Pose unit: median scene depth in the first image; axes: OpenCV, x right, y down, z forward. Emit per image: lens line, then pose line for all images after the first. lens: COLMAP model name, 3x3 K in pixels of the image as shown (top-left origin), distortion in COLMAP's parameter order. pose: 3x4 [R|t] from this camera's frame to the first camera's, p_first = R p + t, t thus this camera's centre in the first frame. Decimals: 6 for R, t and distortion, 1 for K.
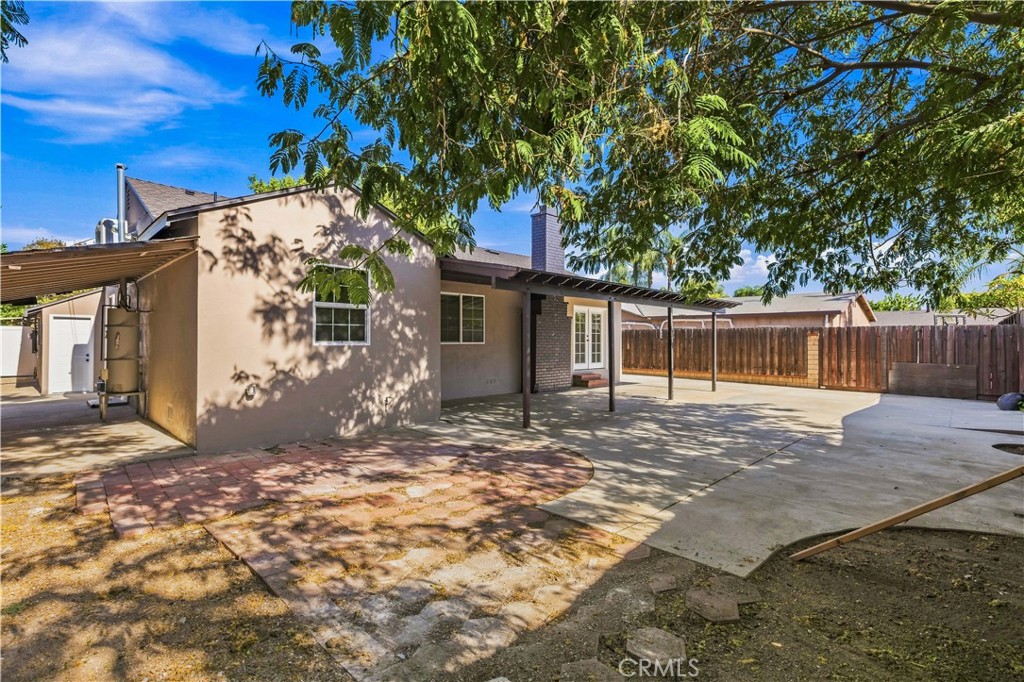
lens RADIAL K [[465.9, 0, 510.5], [0, 465.9, 338.6], [0, 0, 1]] dist [-0.000815, 0.000283]
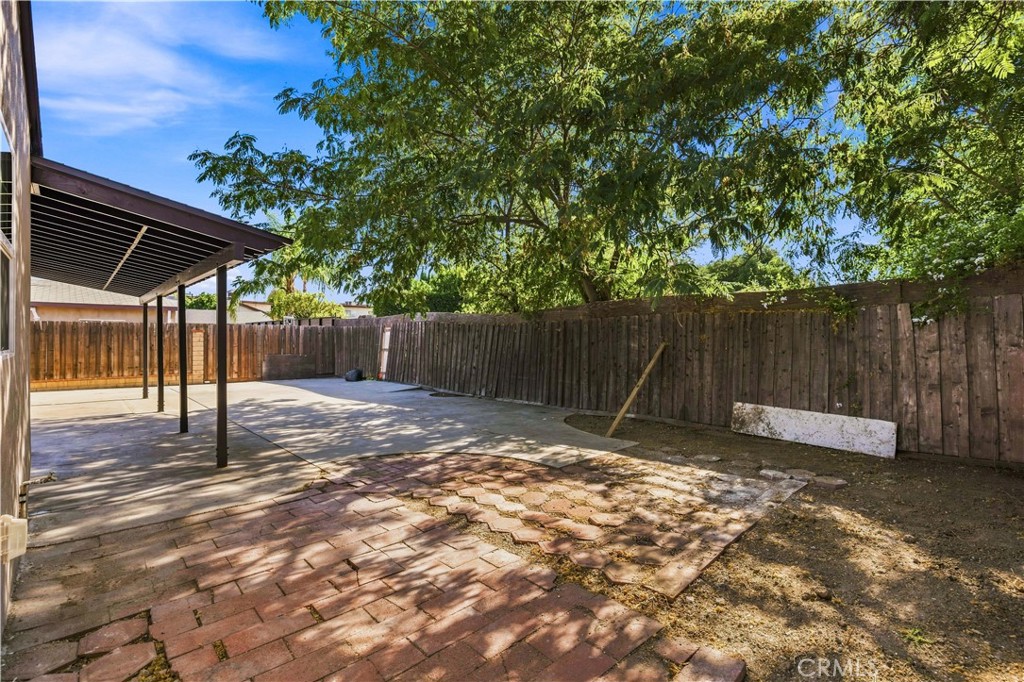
lens RADIAL K [[465.9, 0, 510.5], [0, 465.9, 338.6], [0, 0, 1]] dist [-0.000815, 0.000283]
pose [[0.022814, -0.005411, 0.999725, -1.143379], [-0.005057, 0.999972, 0.005528, -0.002585], [-0.999727, -0.005181, 0.022786, 1.019711]]
